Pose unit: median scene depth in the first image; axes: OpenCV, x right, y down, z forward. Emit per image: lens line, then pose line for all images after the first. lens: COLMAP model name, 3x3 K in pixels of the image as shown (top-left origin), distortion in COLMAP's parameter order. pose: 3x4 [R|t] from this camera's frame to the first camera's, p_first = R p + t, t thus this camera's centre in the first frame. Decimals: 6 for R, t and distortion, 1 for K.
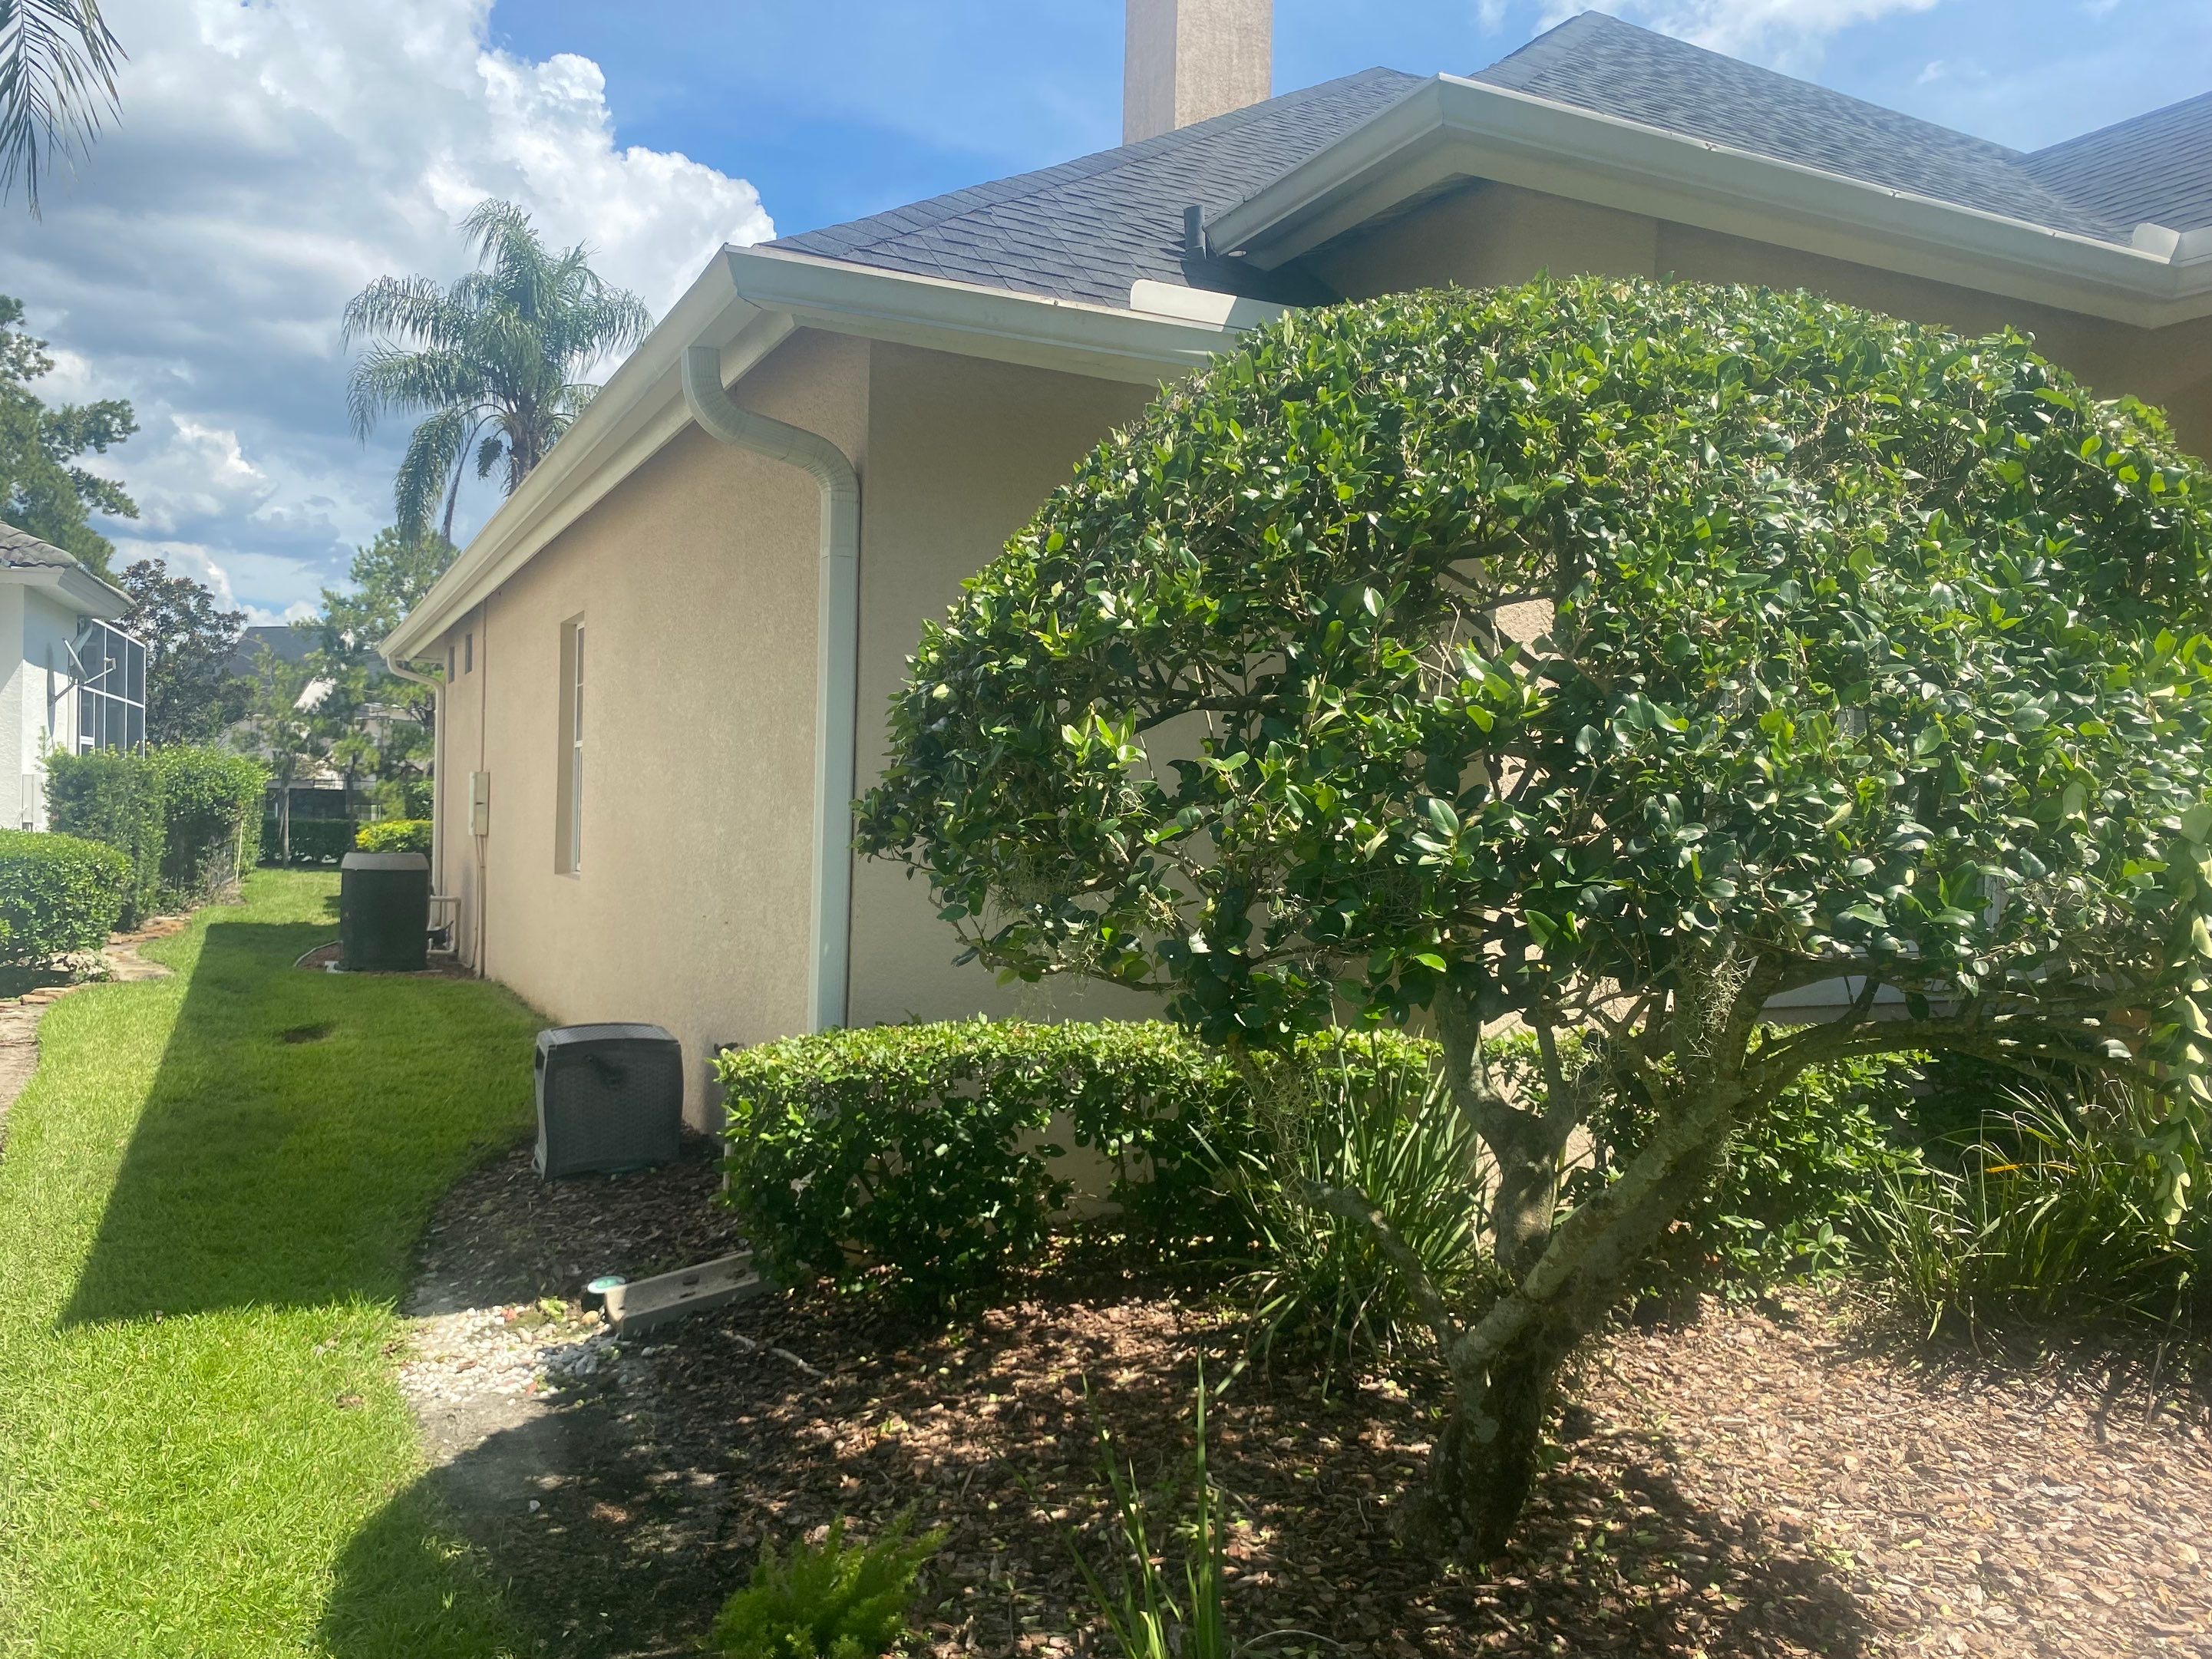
lens RADIAL K [[1746.0, 0, 1106.0], [0, 1746.0, 829.5], [0, 0, 1]] dist [0.007959, -0.012194]
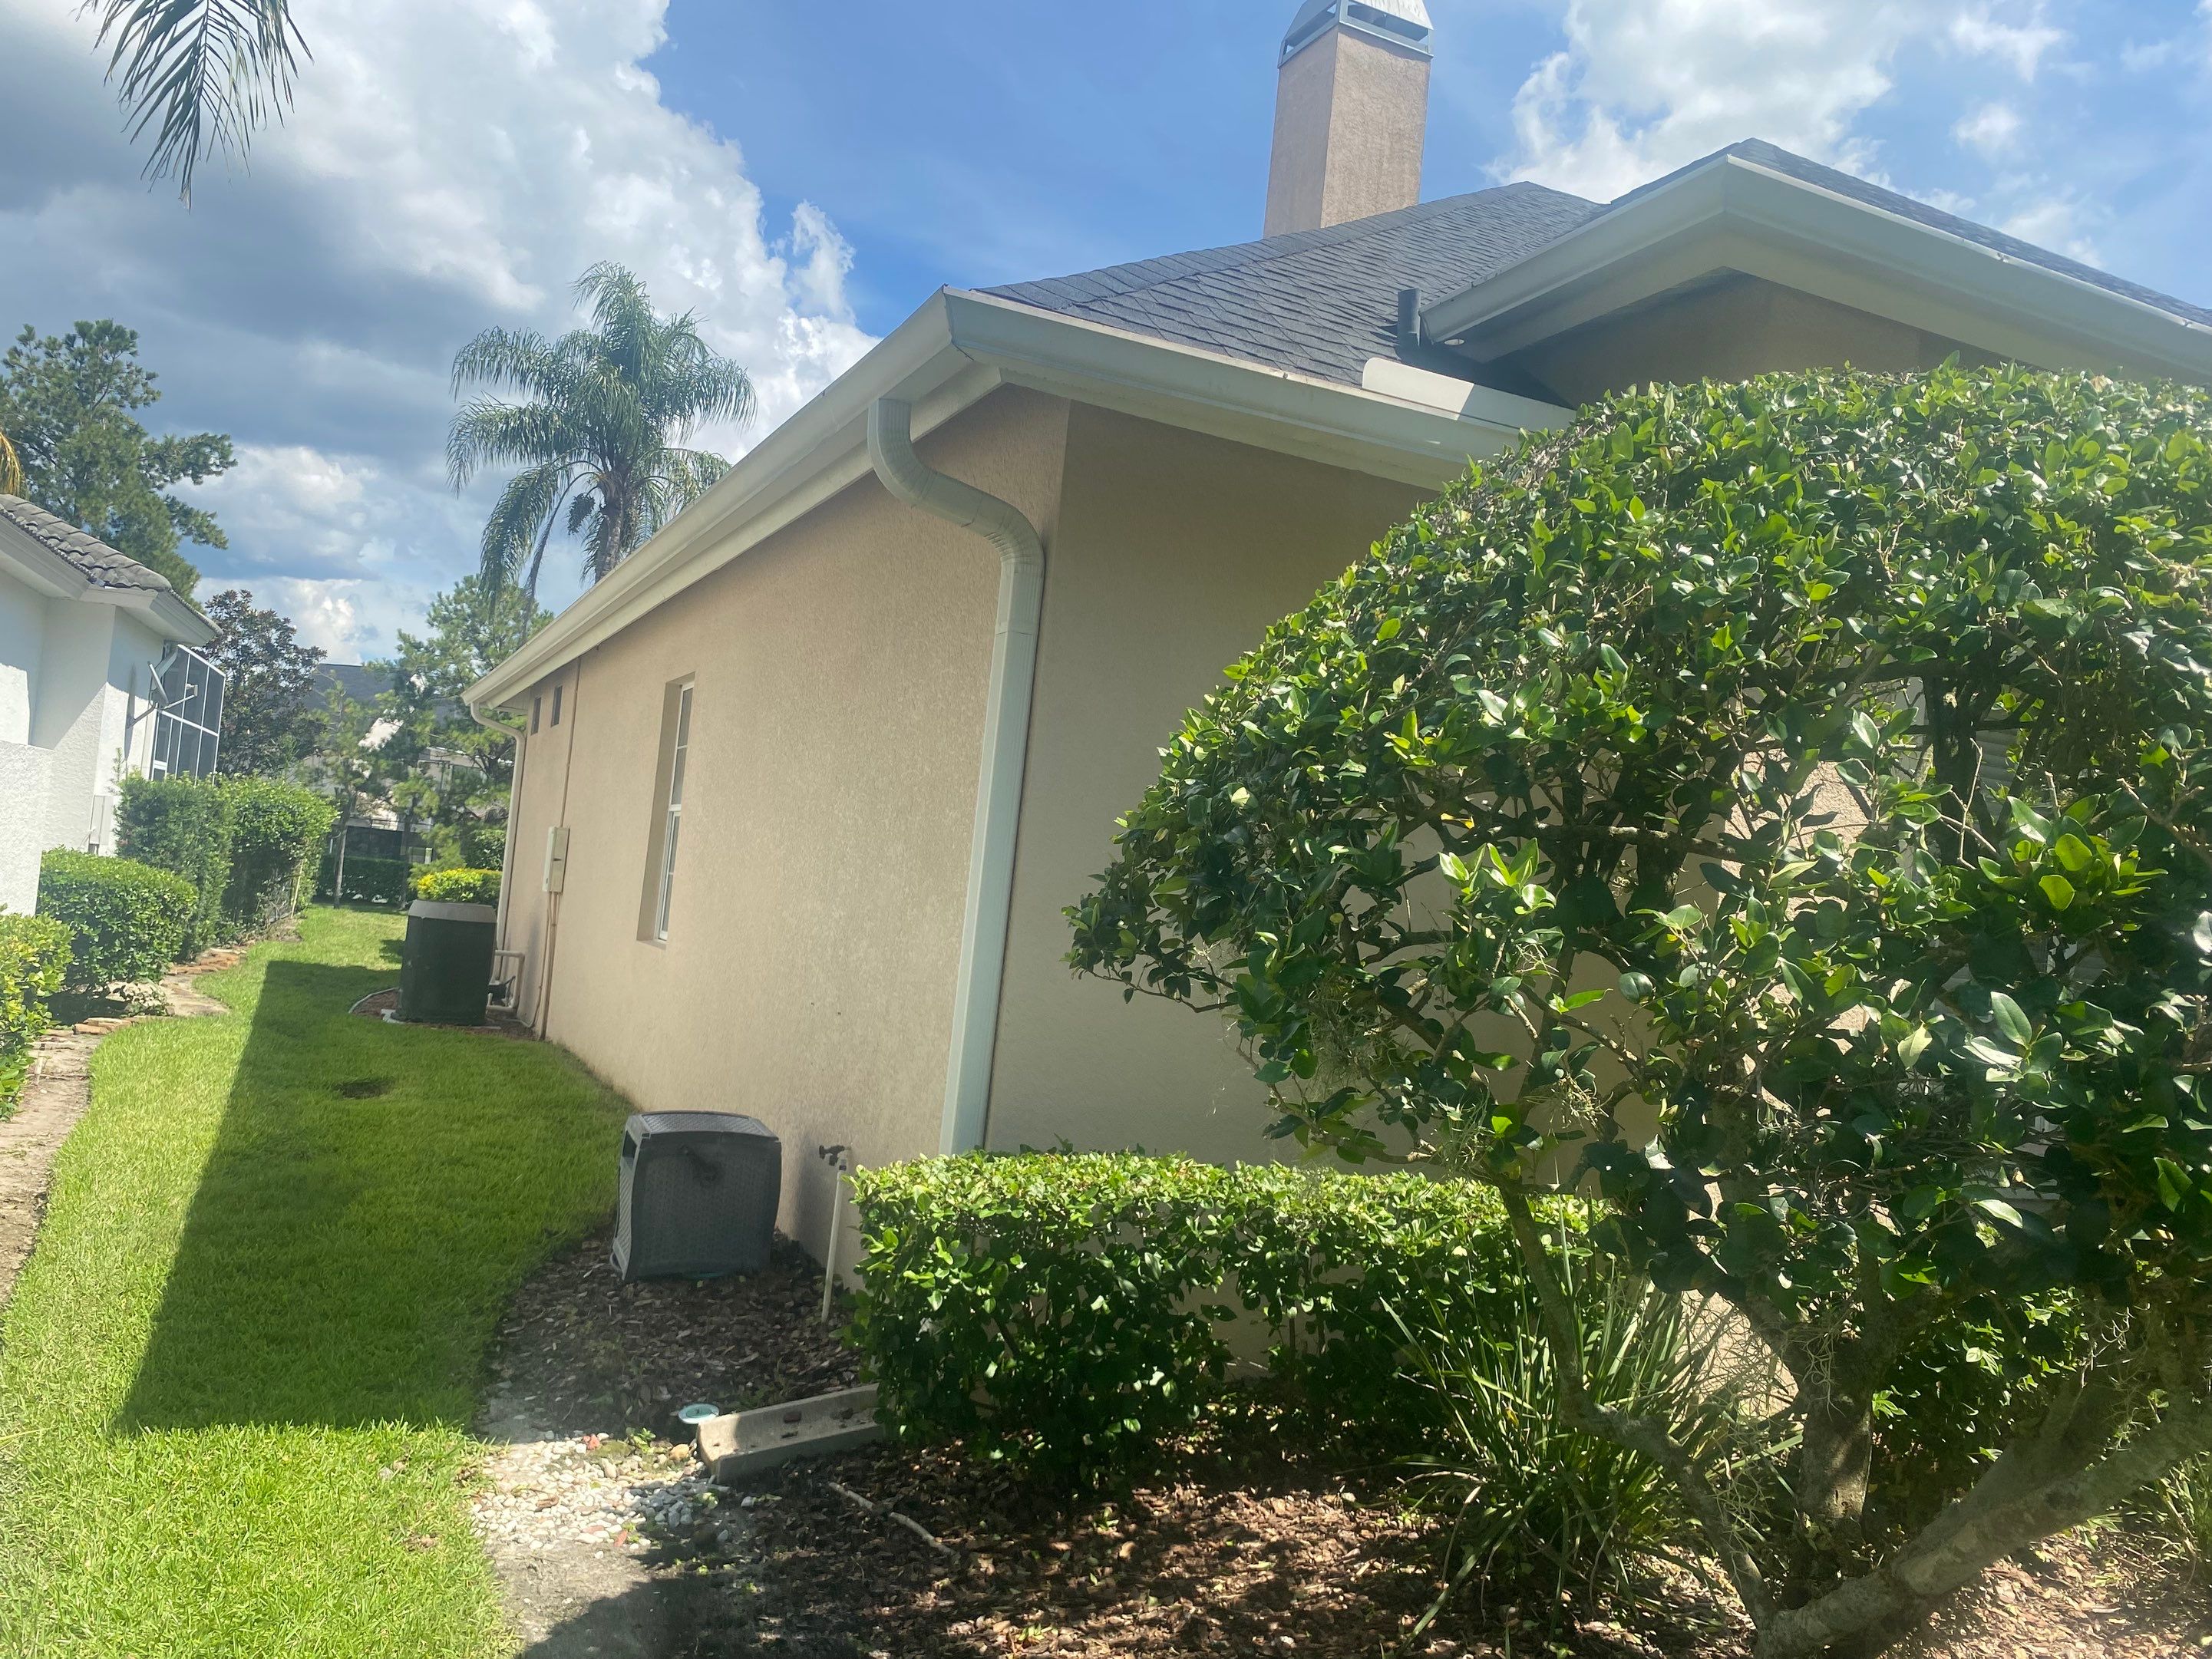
lens RADIAL K [[1735.2, 0, 1106.0], [0, 1735.2, 829.5], [0, 0, 1]] dist [0.005893, -0.007258]
pose [[0.997061, 0.073220, -0.022528, -0.077834], [-0.074324, 0.995832, -0.052862, -0.008119], [0.018563, 0.054381, 0.998348, 0.092801]]
